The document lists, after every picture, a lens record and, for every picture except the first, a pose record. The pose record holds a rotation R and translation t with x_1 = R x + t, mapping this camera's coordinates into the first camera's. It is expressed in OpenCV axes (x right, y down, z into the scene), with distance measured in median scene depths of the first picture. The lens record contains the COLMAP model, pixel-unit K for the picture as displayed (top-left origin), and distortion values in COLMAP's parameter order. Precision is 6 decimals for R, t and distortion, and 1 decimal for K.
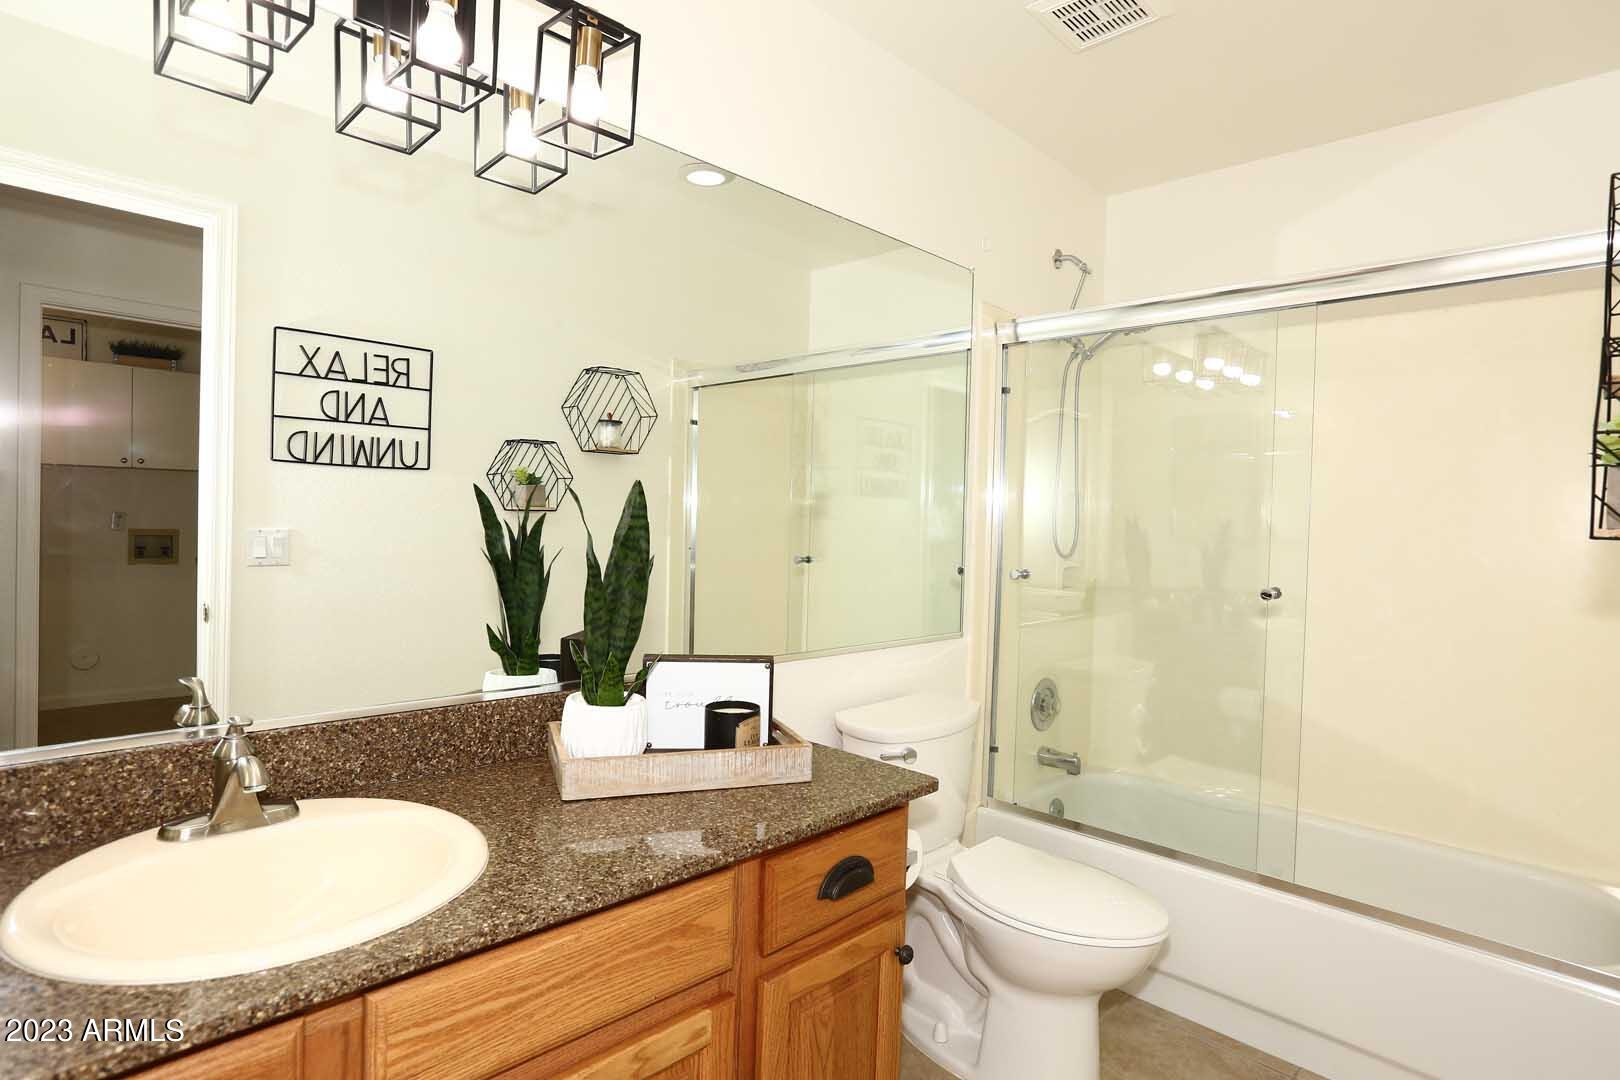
lens RADIAL K [[883.6, 0, 804.8], [0, 883.6, 531.5], [0, 0, 1]] dist [-0.051955, 0.037972]
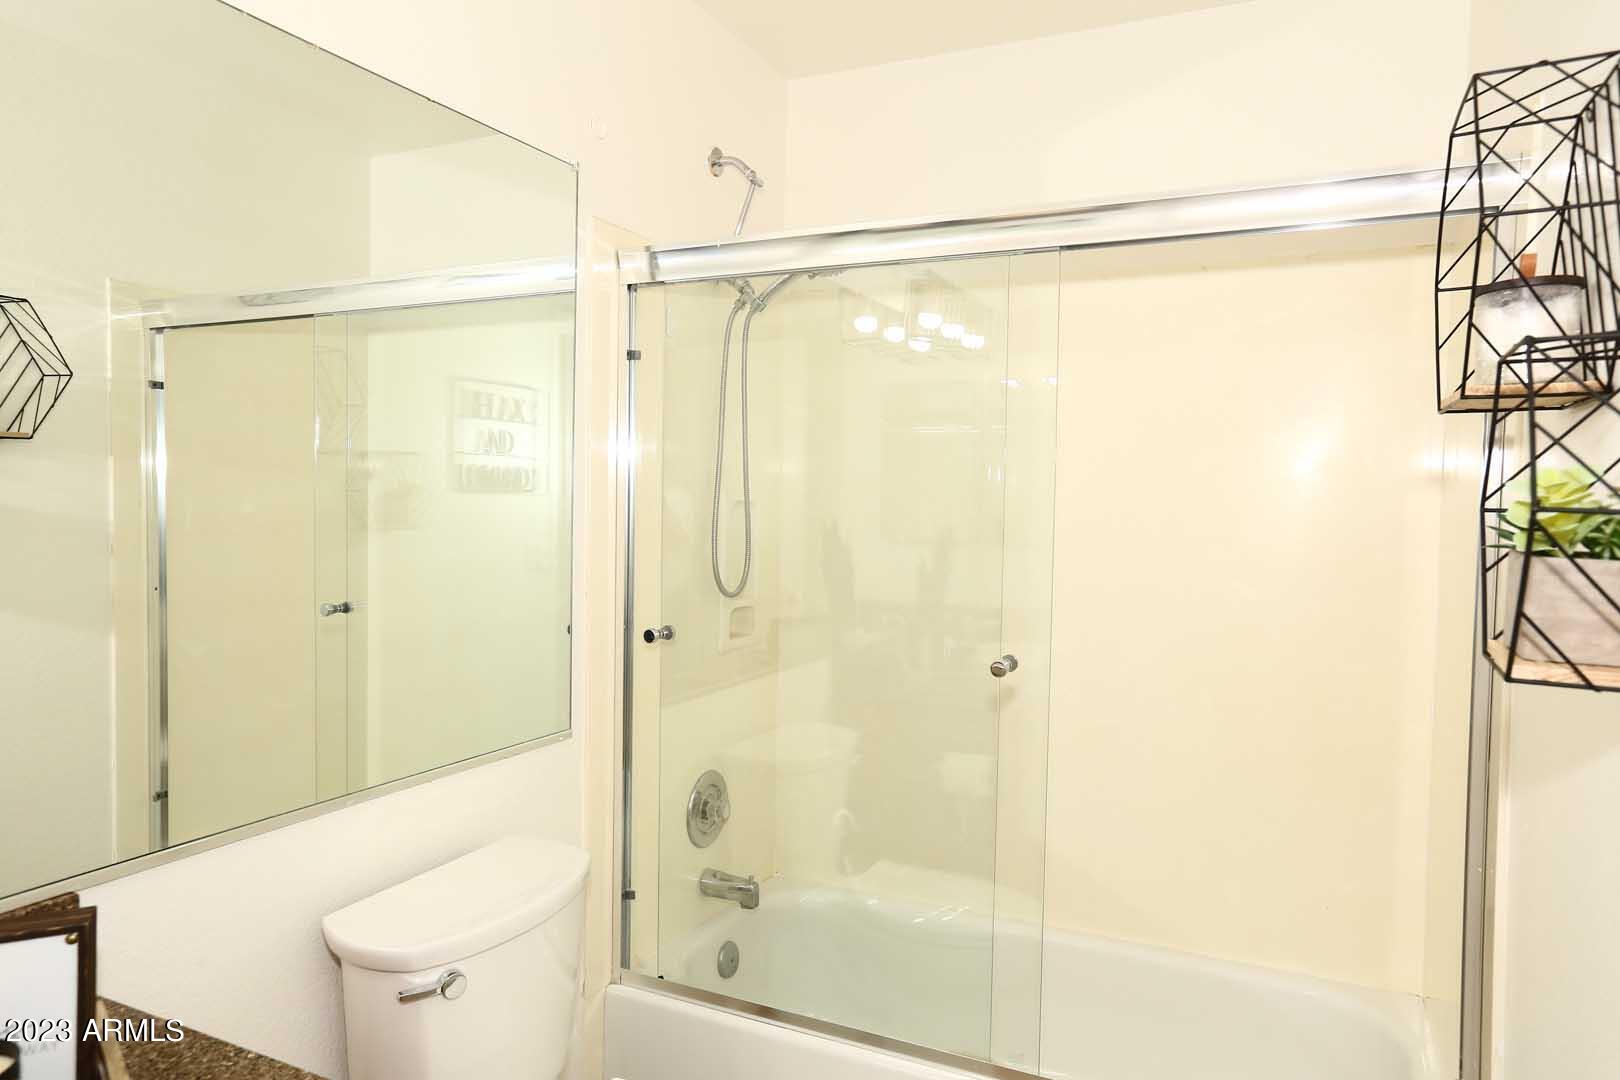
lens RADIAL K [[1114.2, 0, 810.0], [0, 1114.2, 540.0], [0, 0, 1]] dist [-0.040515, 0.076729]
pose [[0.947839, -0.023530, 0.317880, 0.076103], [0.015545, 0.999497, 0.027633, -0.038359], [-0.318371, -0.021250, 0.947728, 0.148668]]
